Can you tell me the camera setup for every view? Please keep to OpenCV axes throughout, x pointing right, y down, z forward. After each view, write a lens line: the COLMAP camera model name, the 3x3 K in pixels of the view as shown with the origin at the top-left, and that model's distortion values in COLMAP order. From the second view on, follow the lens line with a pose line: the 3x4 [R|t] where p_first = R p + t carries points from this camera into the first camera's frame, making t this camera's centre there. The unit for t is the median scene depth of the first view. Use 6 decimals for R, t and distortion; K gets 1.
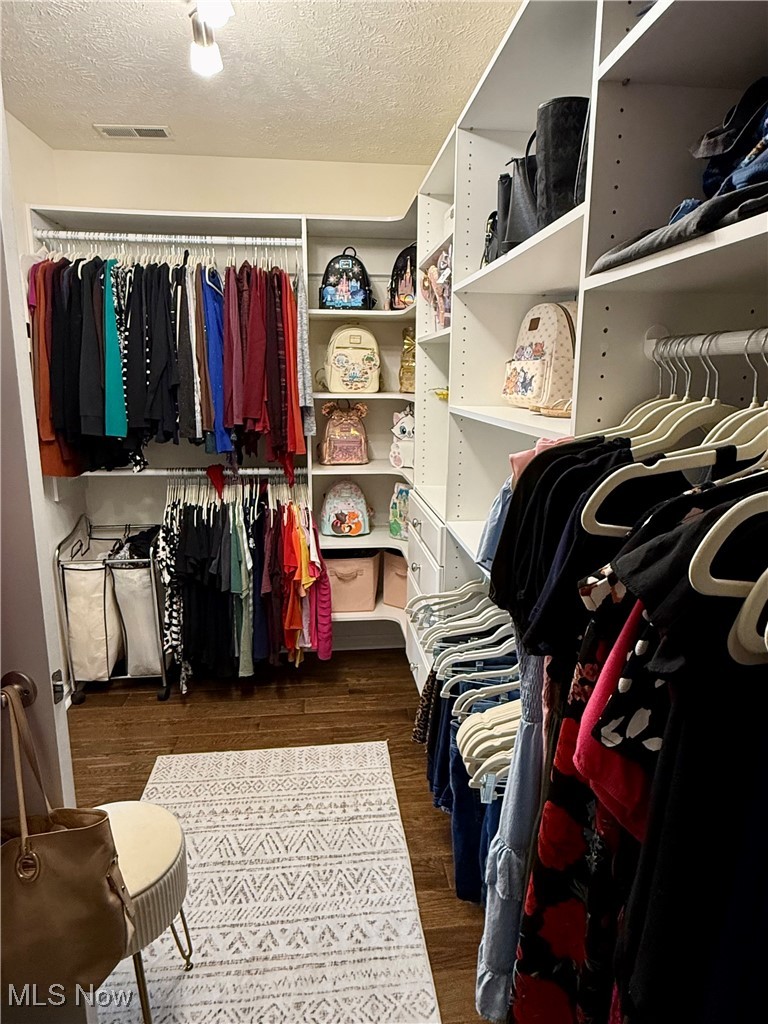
lens RADIAL K [[625.1, 0, 382.5], [0, 625.1, 514.3], [0, 0, 1]] dist [0.060930, -0.000010]
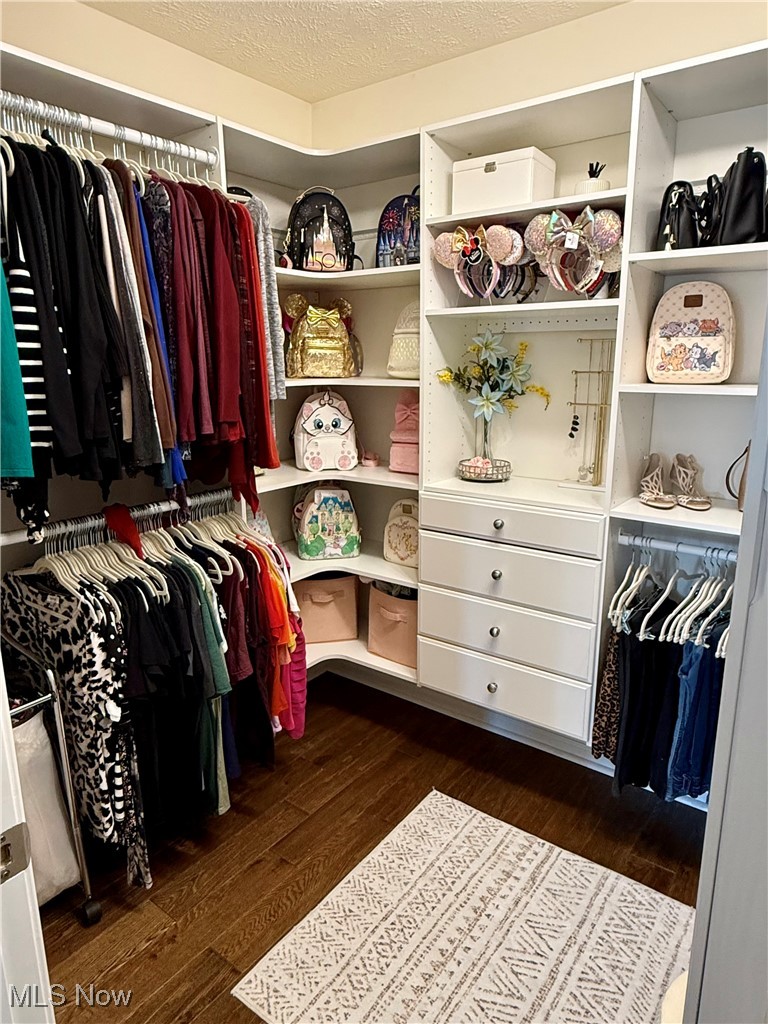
lens RADIAL K [[642.3, 0, 385.3], [0, 642.3, 516.3], [0, 0, 1]] dist [0.024733, -0.000621]
pose [[0.675928, -0.182344, 0.714053, -0.566156], [0.166950, 0.981604, 0.092631, -0.087853], [-0.717808, 0.056599, 0.693936, 0.407475]]
